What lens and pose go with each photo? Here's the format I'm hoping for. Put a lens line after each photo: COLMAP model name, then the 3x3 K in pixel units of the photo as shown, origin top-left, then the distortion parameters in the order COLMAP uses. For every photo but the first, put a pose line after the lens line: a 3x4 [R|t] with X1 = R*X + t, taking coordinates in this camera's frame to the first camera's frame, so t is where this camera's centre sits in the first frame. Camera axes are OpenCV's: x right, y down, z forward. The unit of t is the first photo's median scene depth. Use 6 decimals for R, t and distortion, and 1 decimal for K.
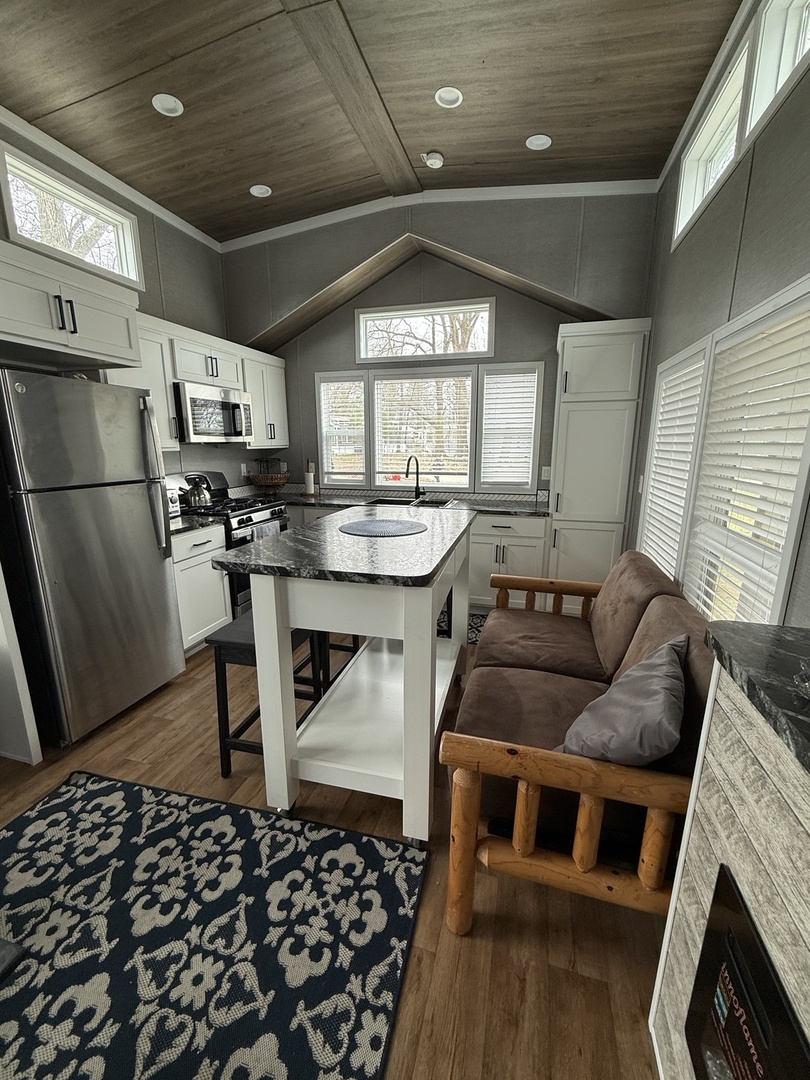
lens RADIAL K [[437.4, 0, 405.0], [0, 437.4, 540.0], [0, 0, 1]] dist [0.000193, -0.000045]
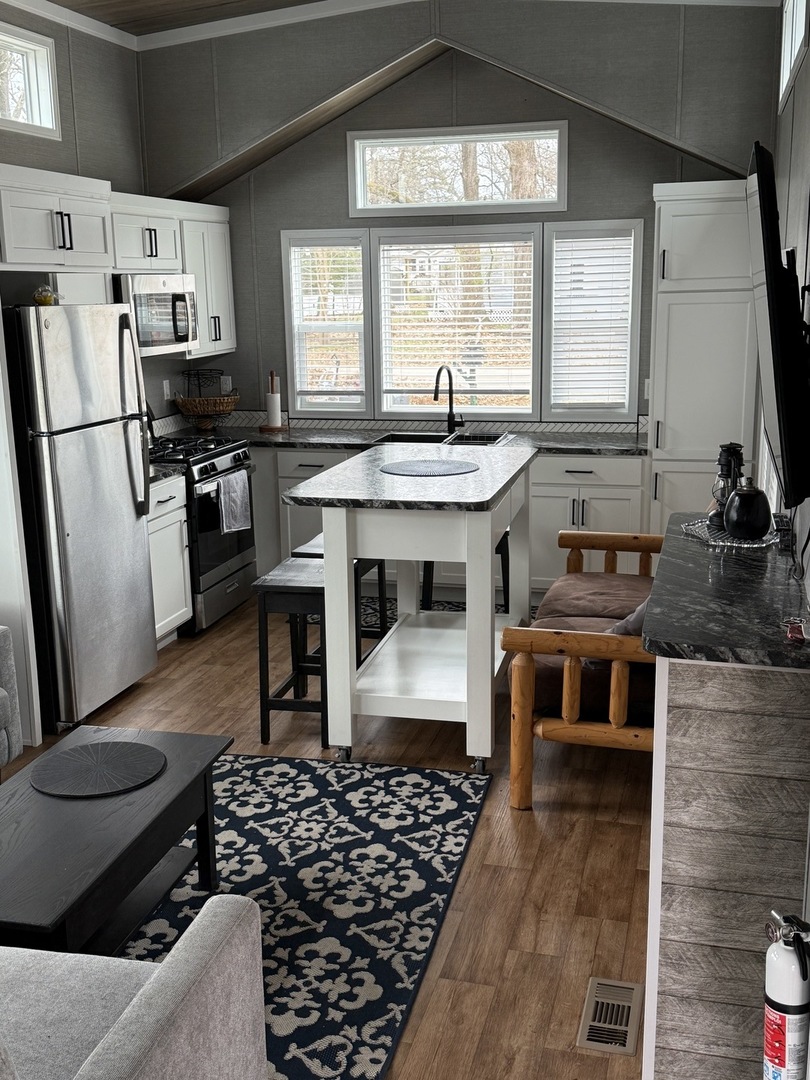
lens RADIAL K [[1175.9, 0, 405.0], [0, 1175.9, 540.0], [0, 0, 1]] dist [0.102187, -0.003696]
pose [[0.999595, -0.020360, 0.019883, -0.088504], [0.020342, 0.999792, 0.001112, 0.067394], [-0.019901, -0.000707, 0.999802, -0.816405]]
